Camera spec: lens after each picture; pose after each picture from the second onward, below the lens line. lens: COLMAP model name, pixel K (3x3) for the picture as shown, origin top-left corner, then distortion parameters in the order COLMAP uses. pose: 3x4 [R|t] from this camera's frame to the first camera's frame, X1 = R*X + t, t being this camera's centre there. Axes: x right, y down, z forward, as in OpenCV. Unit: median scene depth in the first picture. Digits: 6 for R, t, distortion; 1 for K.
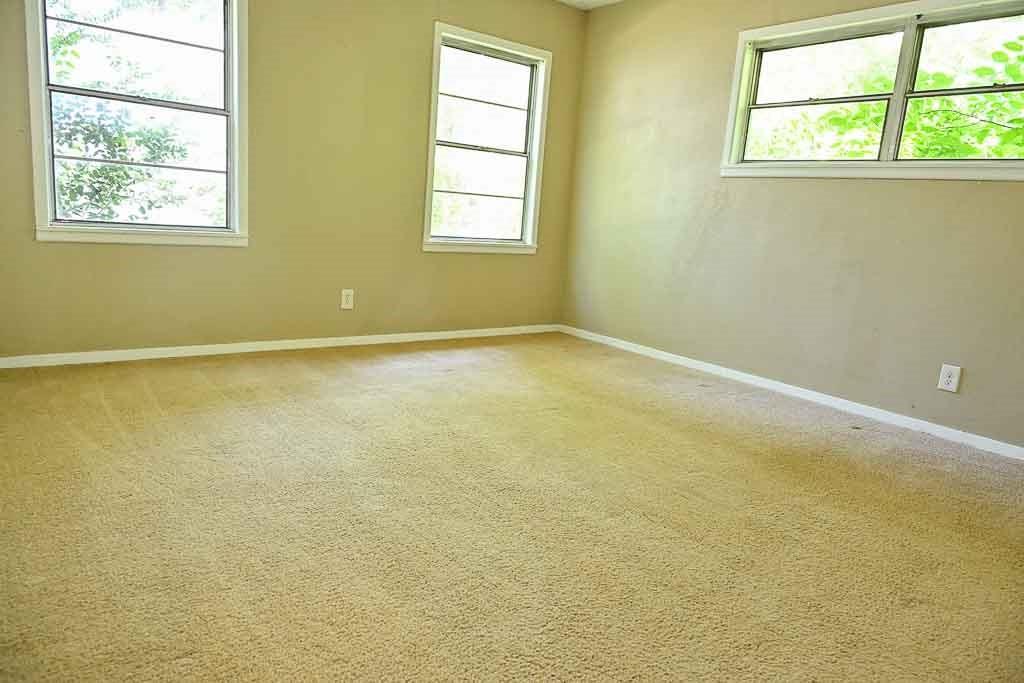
lens RADIAL K [[685.6, 0, 494.0], [0, 685.6, 356.6], [0, 0, 1]] dist [0.003991, -0.005489]
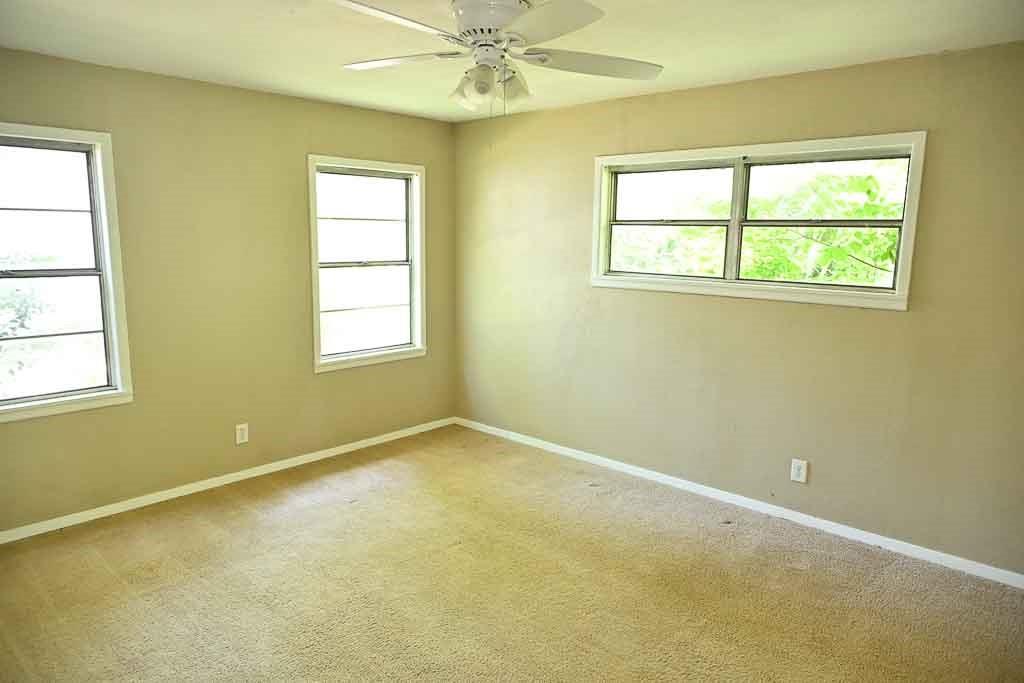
lens RADIAL K [[685.6, 0, 497.0], [0, 685.6, 361.0], [0, 0, 1]] dist [0.003991, -0.005489]
pose [[0.983660, -0.089220, 0.156373, 0.004505], [0.091503, 0.995777, -0.007450, -0.169771], [-0.155048, 0.021637, 0.987670, -0.051174]]
